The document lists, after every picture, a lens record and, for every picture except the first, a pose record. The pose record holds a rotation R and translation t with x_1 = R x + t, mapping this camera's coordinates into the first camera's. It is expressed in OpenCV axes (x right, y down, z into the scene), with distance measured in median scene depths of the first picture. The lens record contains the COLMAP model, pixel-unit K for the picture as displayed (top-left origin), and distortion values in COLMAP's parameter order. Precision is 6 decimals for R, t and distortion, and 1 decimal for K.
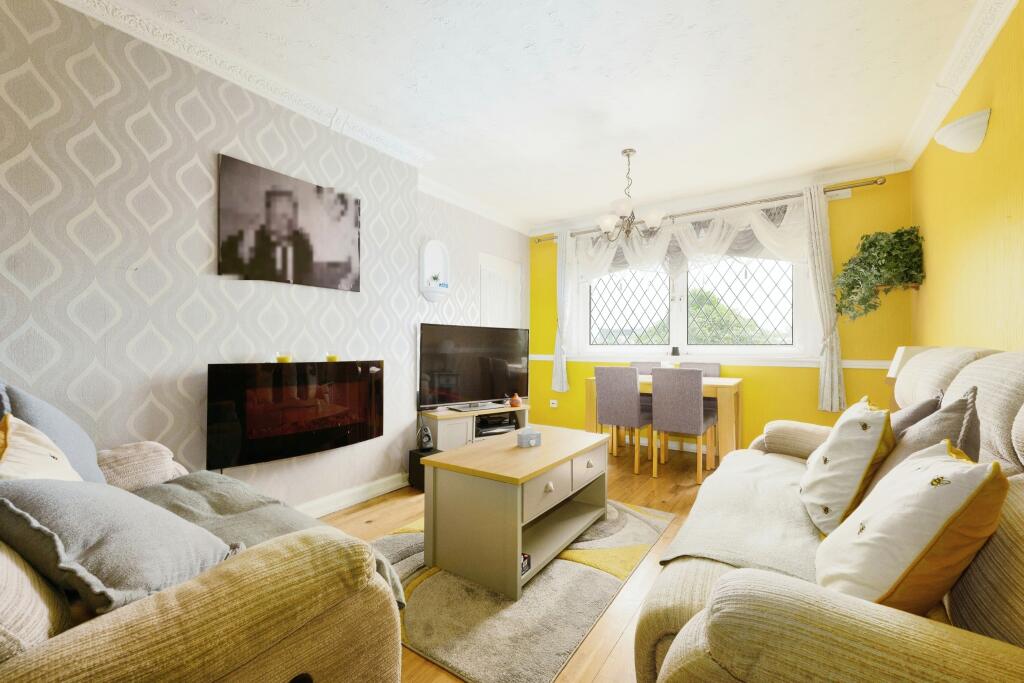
lens RADIAL K [[408.9, 0, 500.1], [0, 408.9, 345.6], [0, 0, 1]] dist [0.002630, 0.000513]
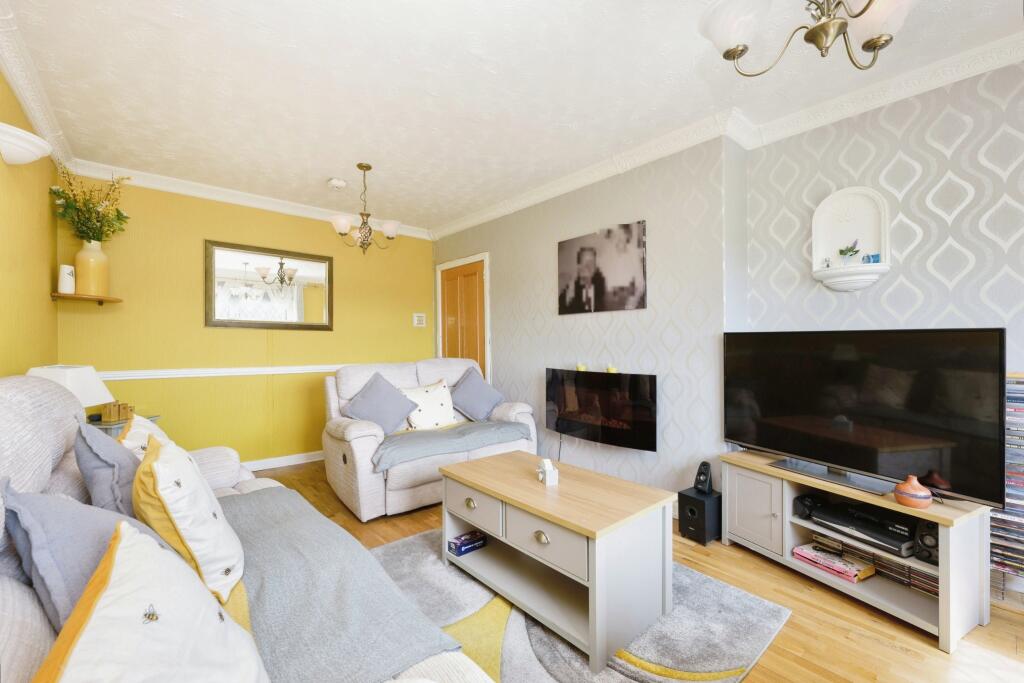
lens RADIAL K [[408.9, 0, 500.1], [0, 408.9, 345.6], [0, 0, 1]] dist [0.002630, 0.000513]
pose [[-0.235787, -0.000481, -0.971805, 0.760405], [0.008122, 0.999964, -0.002466, -0.037208], [0.971771, -0.008475, -0.235775, 0.893150]]
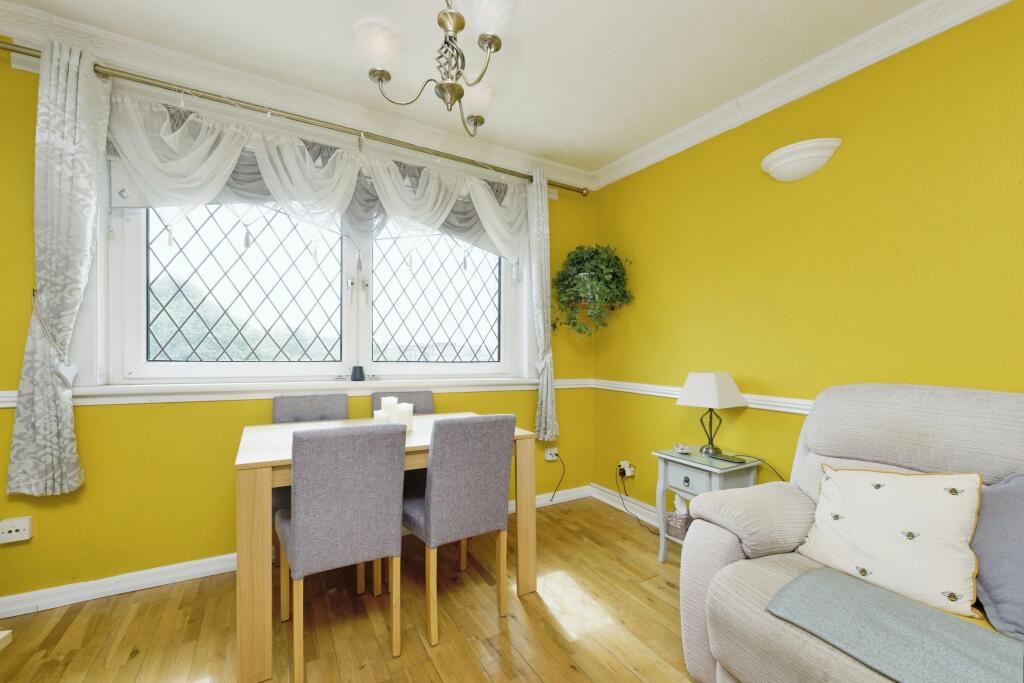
lens RADIAL K [[408.9, 0, 500.1], [0, 408.9, 345.6], [0, 0, 1]] dist [0.002630, 0.000513]
pose [[0.412994, 0.009606, 0.910683, -0.025469], [-0.018358, 0.999829, -0.002221, -0.040551], [-0.910549, -0.015801, 0.413099, 0.866898]]
